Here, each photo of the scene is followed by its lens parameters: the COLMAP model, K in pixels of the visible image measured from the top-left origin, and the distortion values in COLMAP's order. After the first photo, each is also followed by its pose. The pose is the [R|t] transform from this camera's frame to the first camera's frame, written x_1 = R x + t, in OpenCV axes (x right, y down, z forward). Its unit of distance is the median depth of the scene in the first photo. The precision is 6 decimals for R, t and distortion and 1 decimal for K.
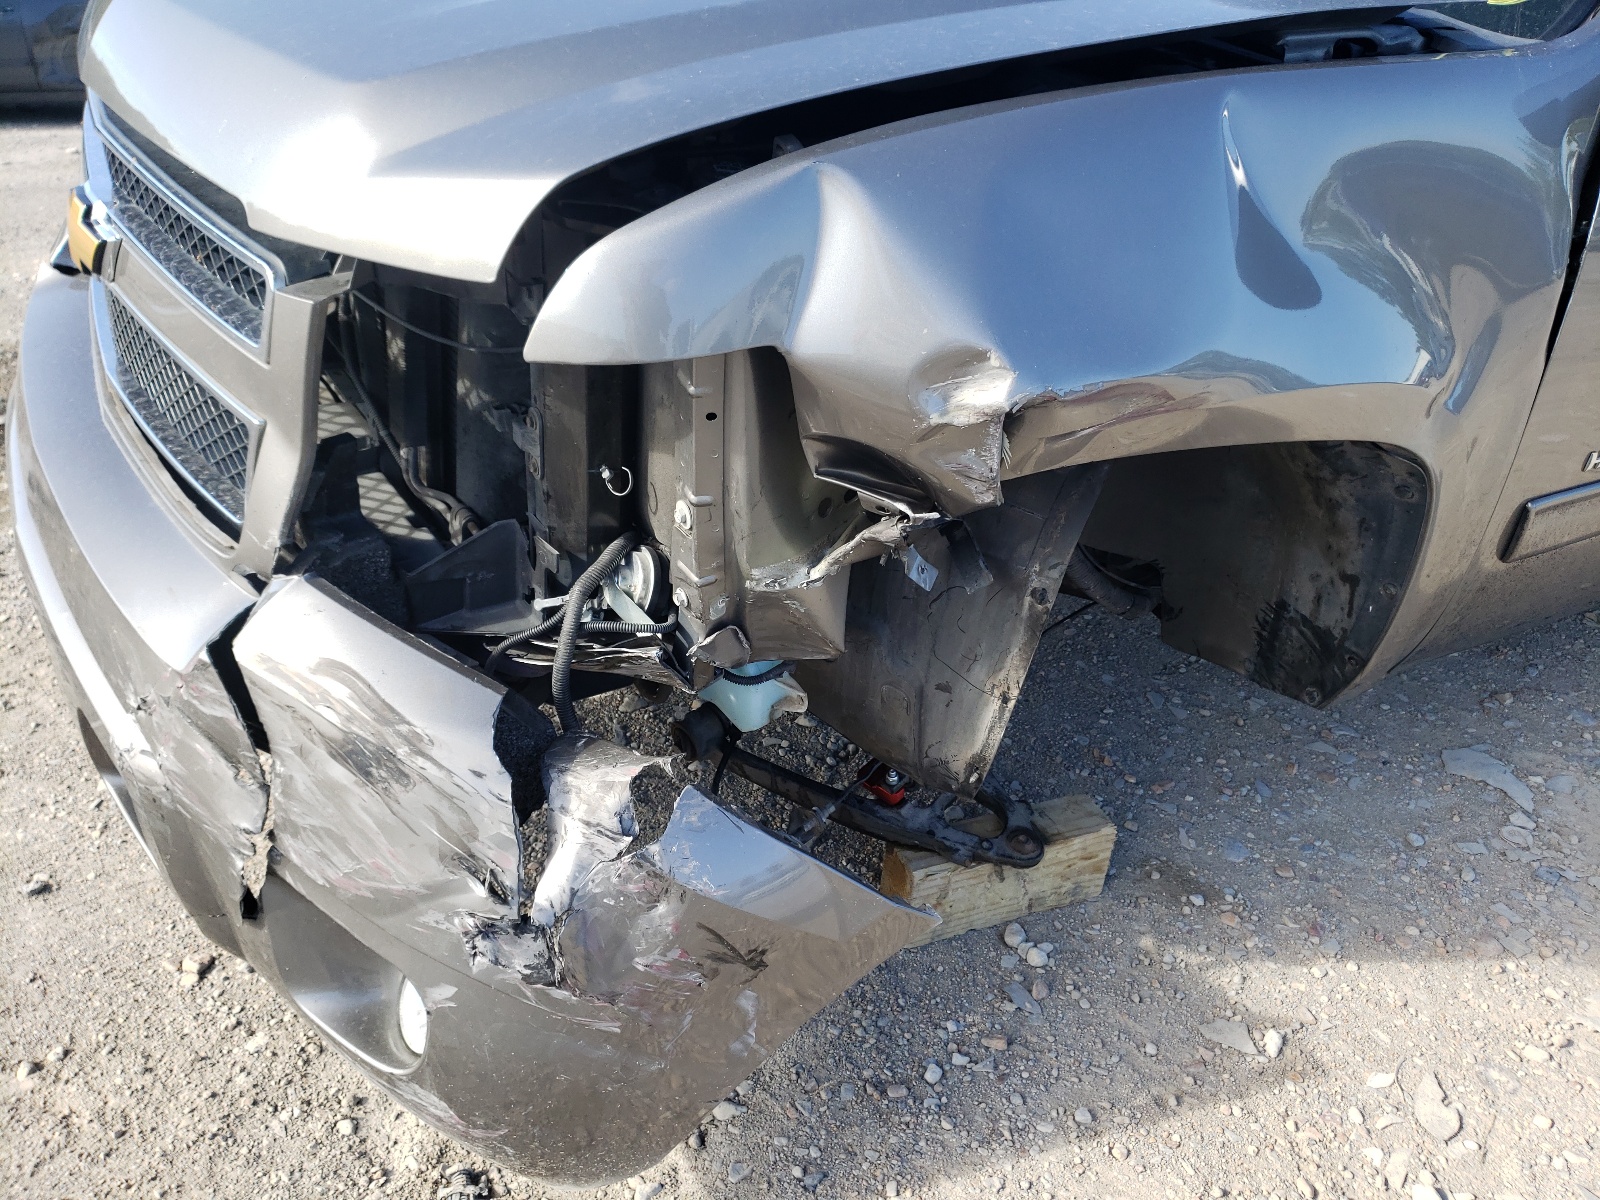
lens RADIAL K [[1191.6, 0, 800.0], [0, 1191.6, 600.0], [0, 0, 1]] dist [0.080337, -0.000378]
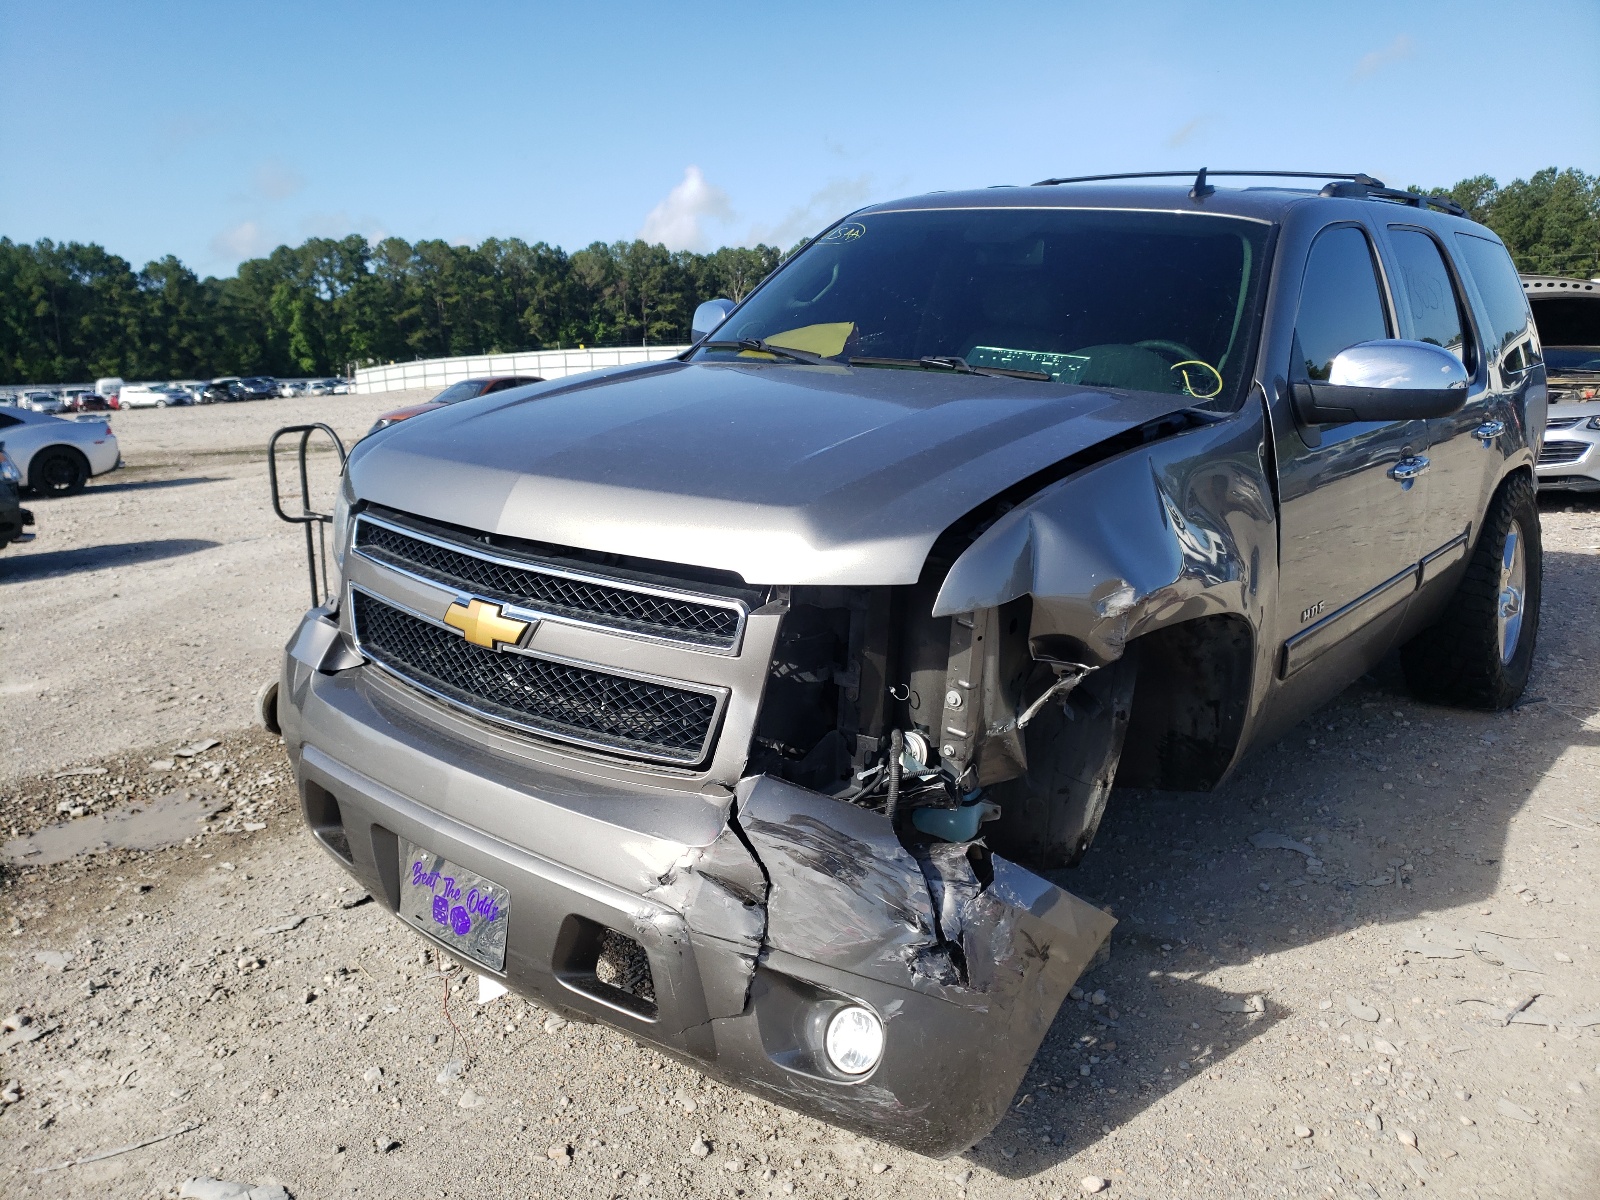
lens RADIAL K [[1185.4, 0, 800.0], [0, 1185.4, 600.0], [0, 0, 1]] dist [0.048431, 0.000096]
pose [[0.940345, -0.152052, 0.304354, -0.802182], [0.229853, 0.943470, -0.238815, 0.154675], [-0.250836, 0.294525, 0.922137, -0.615434]]
